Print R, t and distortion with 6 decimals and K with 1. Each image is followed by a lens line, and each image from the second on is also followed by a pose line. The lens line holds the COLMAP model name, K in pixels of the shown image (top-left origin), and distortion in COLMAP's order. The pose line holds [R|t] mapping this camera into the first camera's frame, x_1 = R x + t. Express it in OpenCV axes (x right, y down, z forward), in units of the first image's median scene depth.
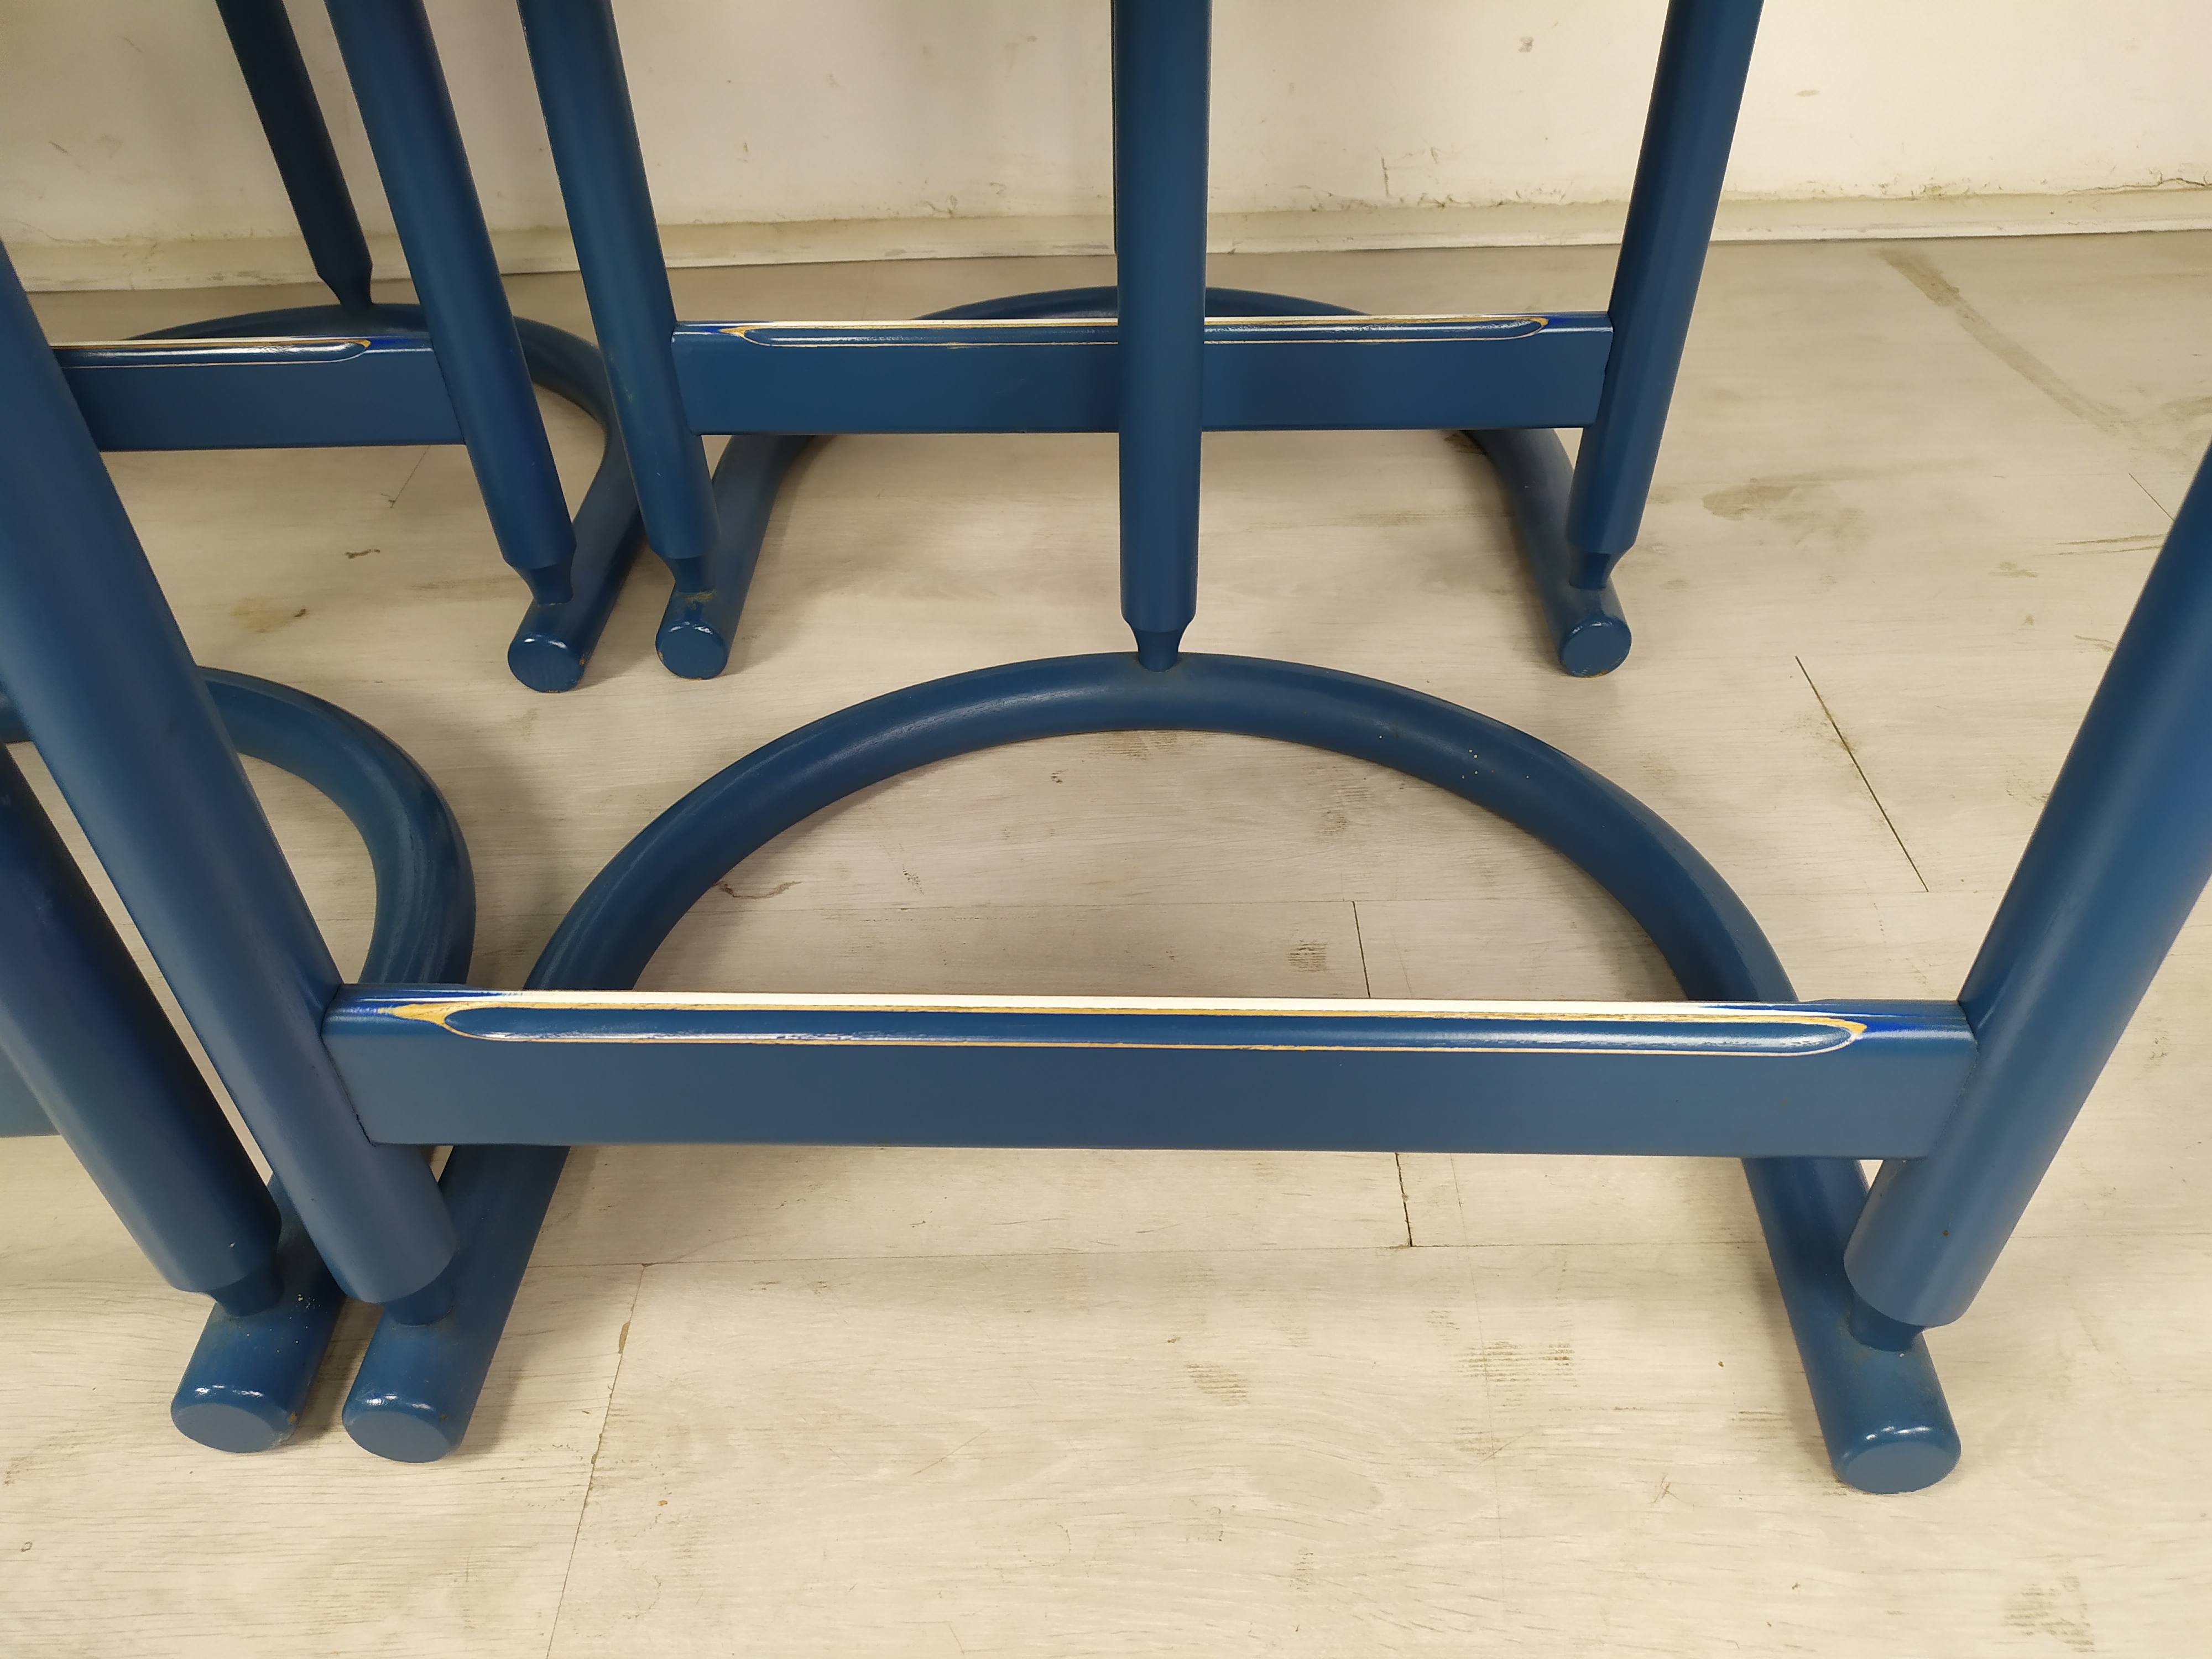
lens RADIAL K [[1632.0, 0, 1108.6], [0, 1632.0, 837.6], [0, 0, 1]] dist [0.045536, -0.048074]
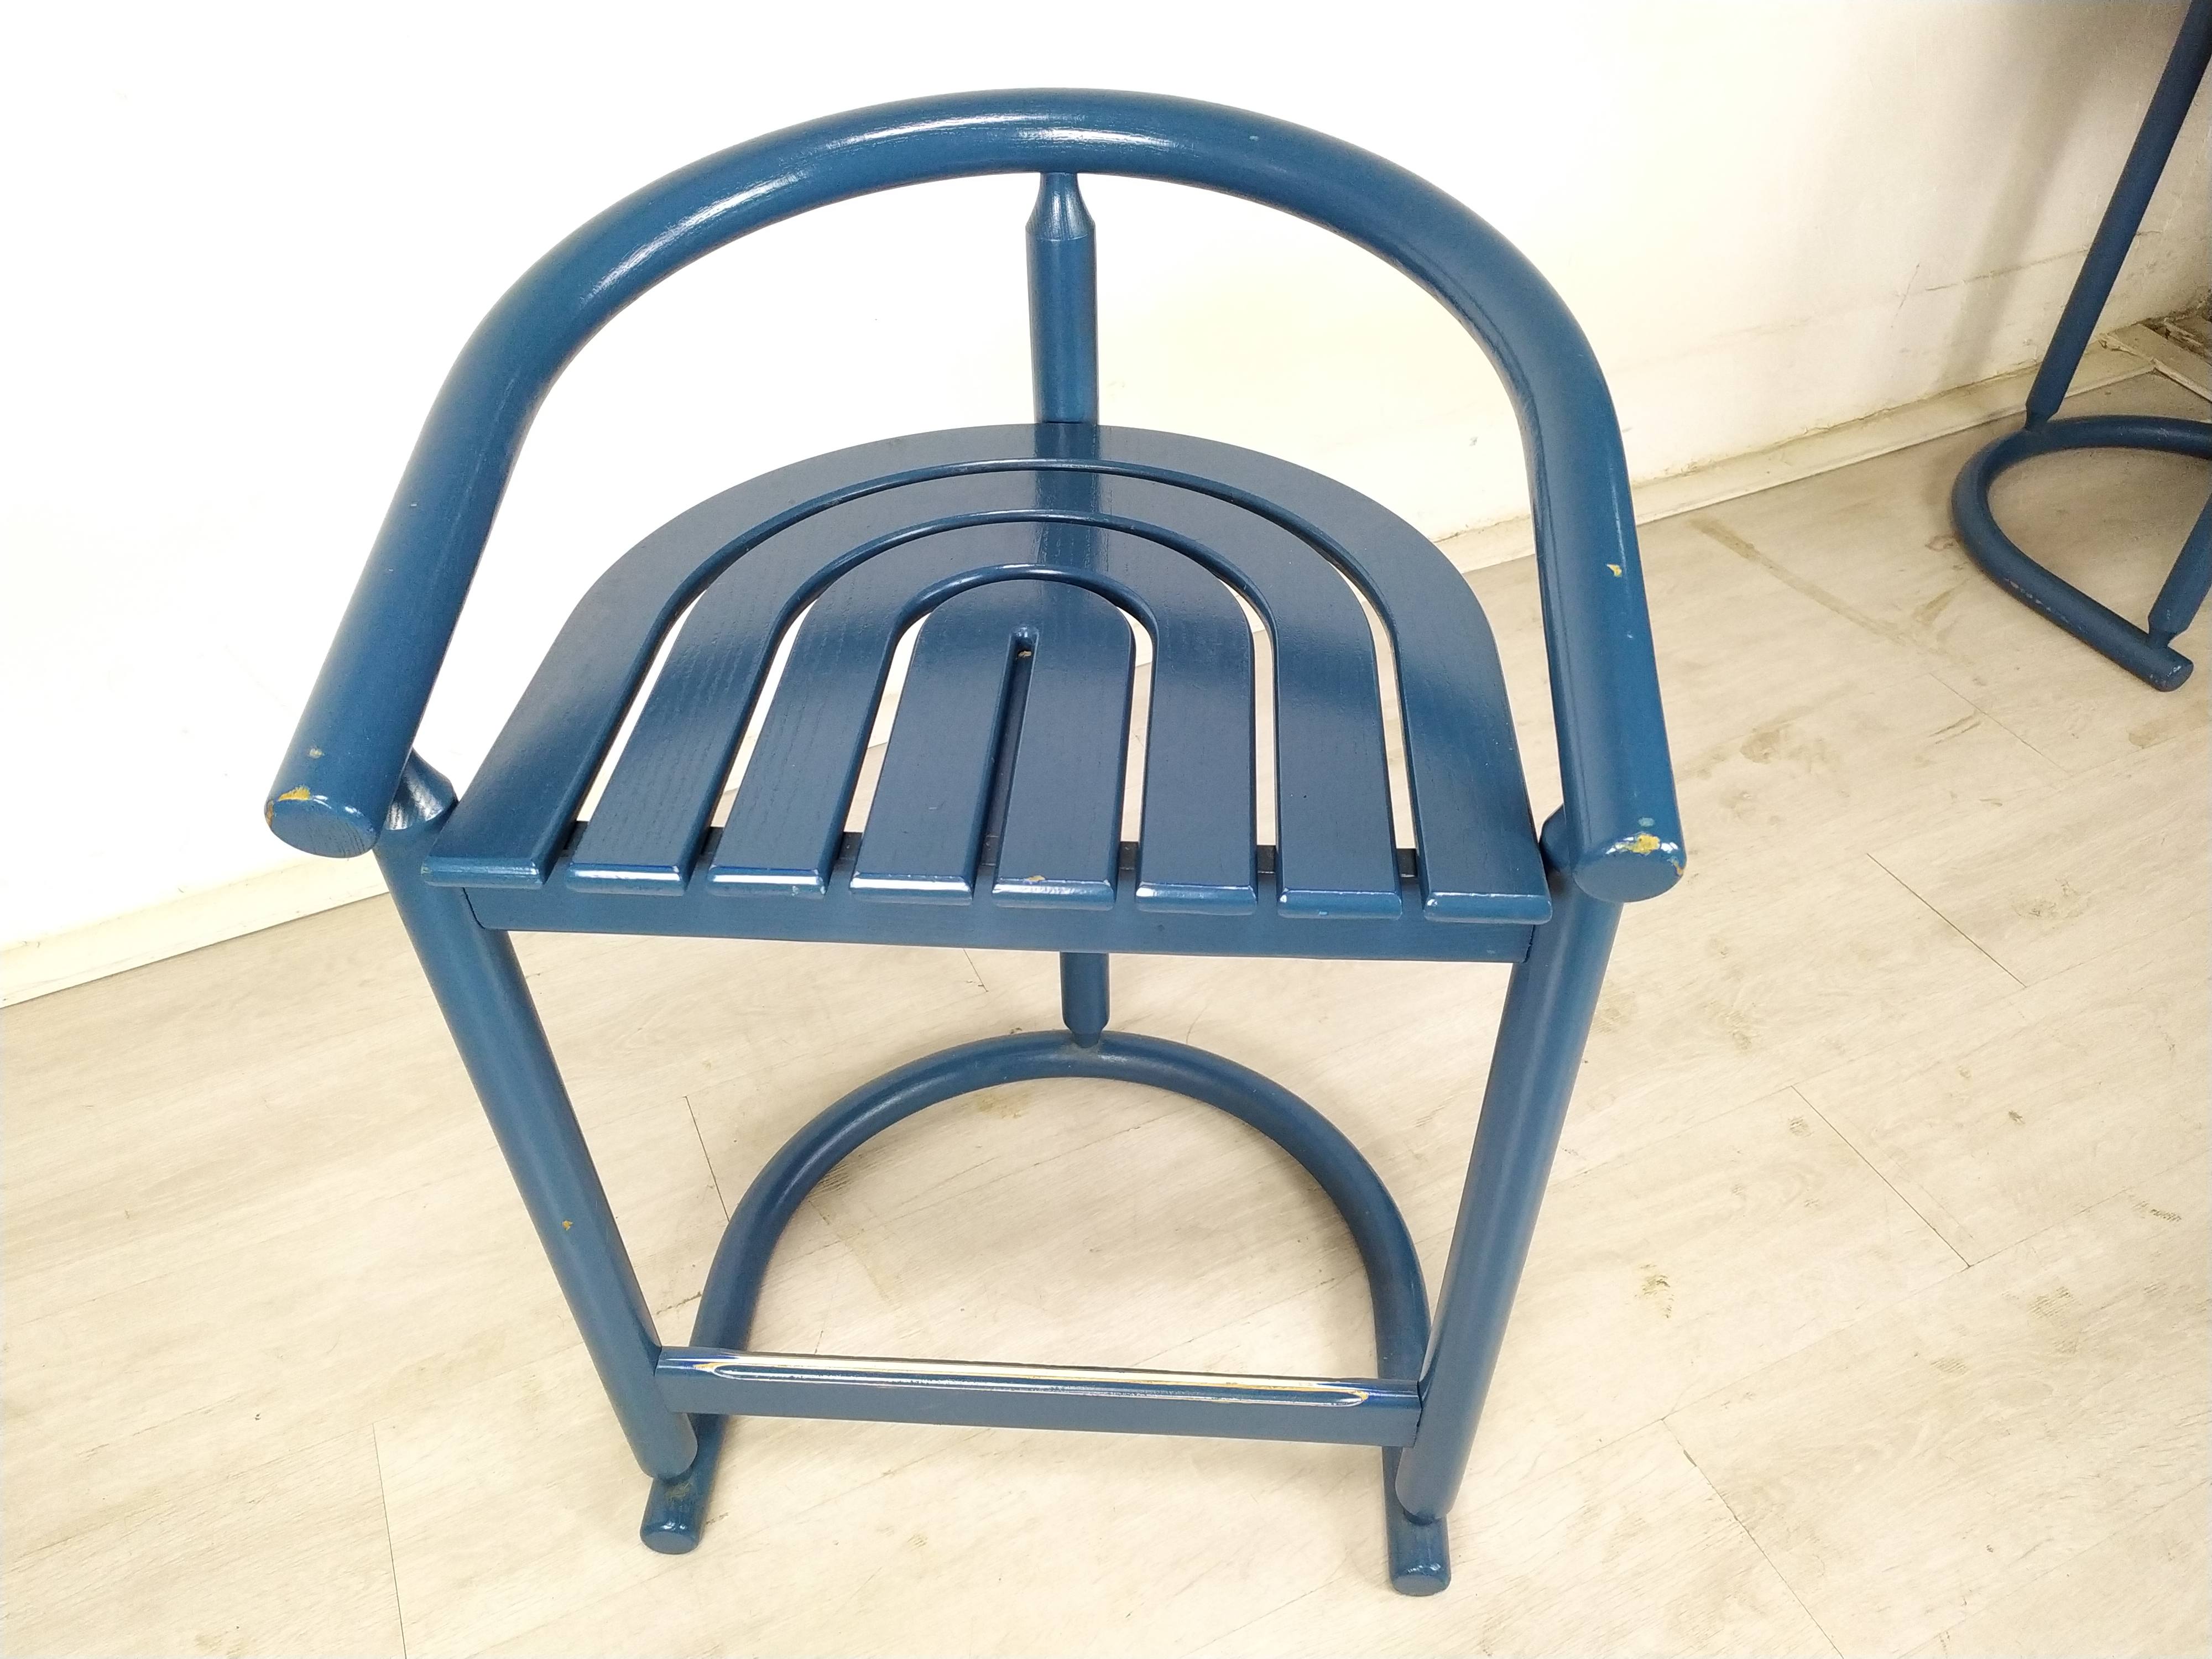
lens RADIAL K [[1648.1, 0, 1111.0], [0, 1648.1, 831.0], [0, 0, 1]] dist [0.047431, -0.046935]
pose [[0.909946, -0.265032, 0.318994, -0.812967], [0.262655, 0.963525, 0.051297, -0.408521], [-0.320954, 0.037108, 0.946368, -0.384066]]
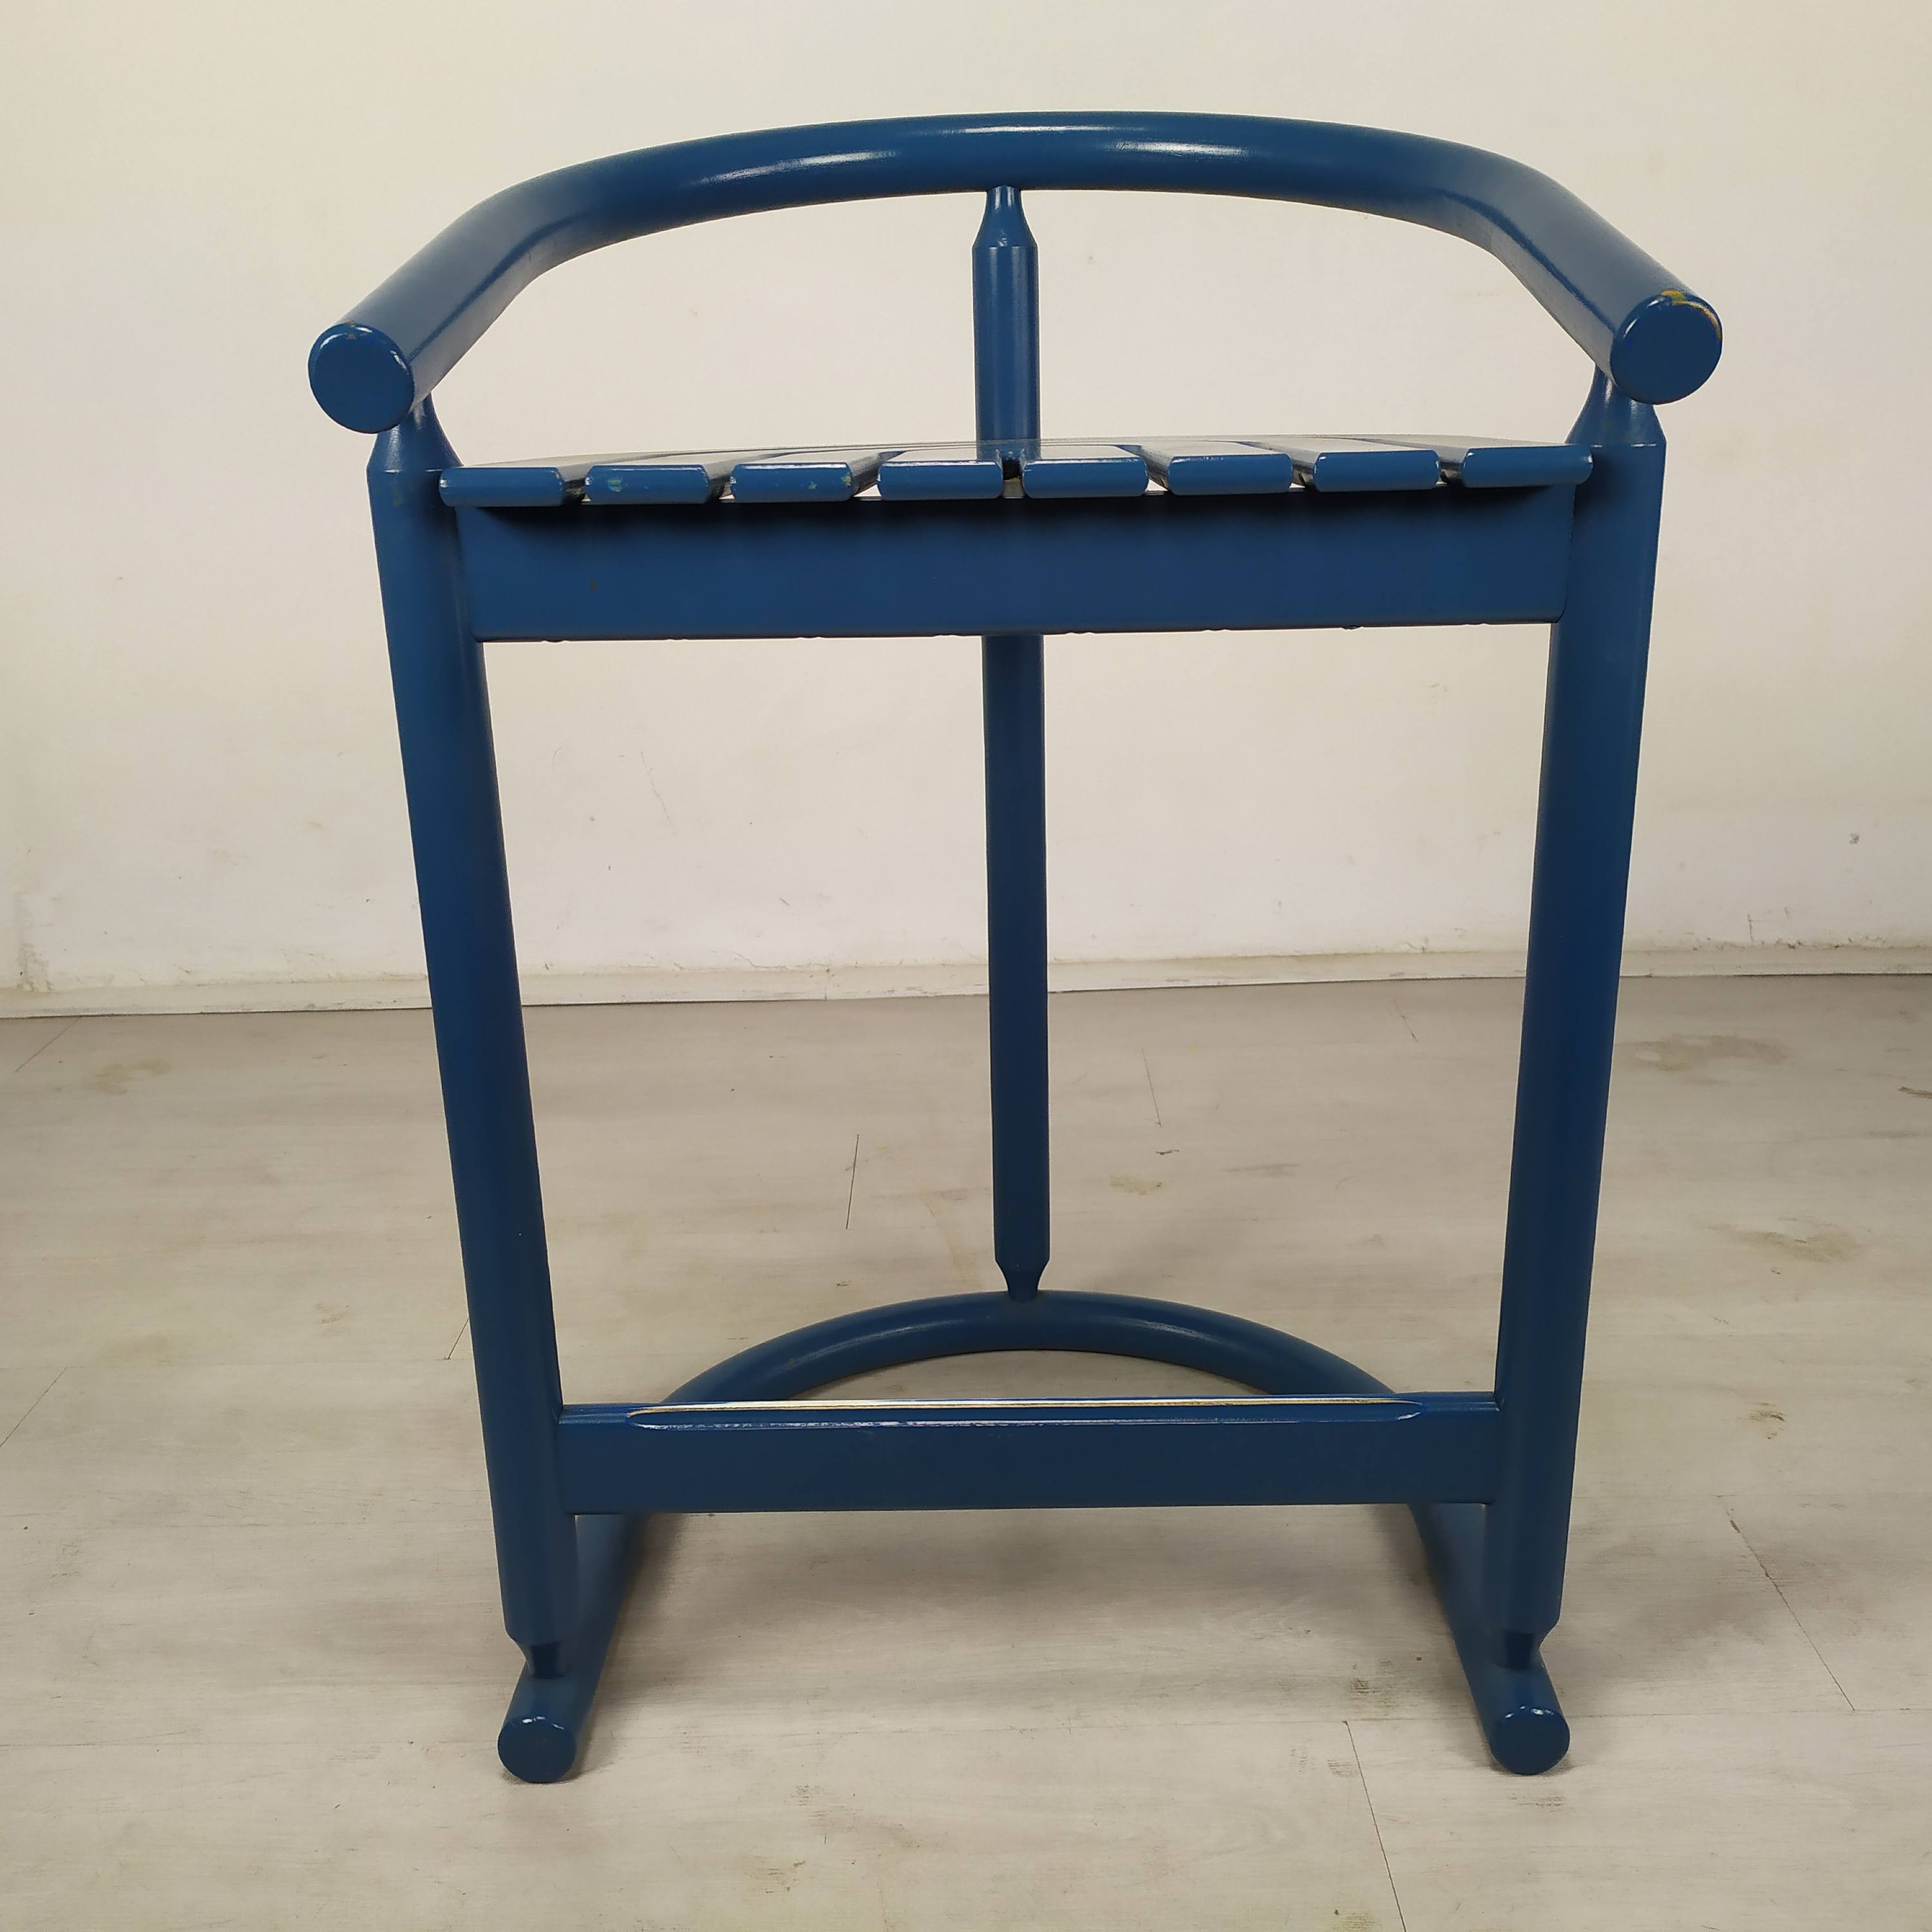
lens RADIAL K [[1914.3, 0, 968.3], [0, 1914.3, 974.3], [0, 0, 1]] dist [0.065059, -0.099971]
pose [[0.999984, 0.005662, -0.000269, -0.650961], [-0.005335, 0.923917, -0.382556, 0.330030], [-0.001917, 0.382551, 0.923932, -0.601161]]
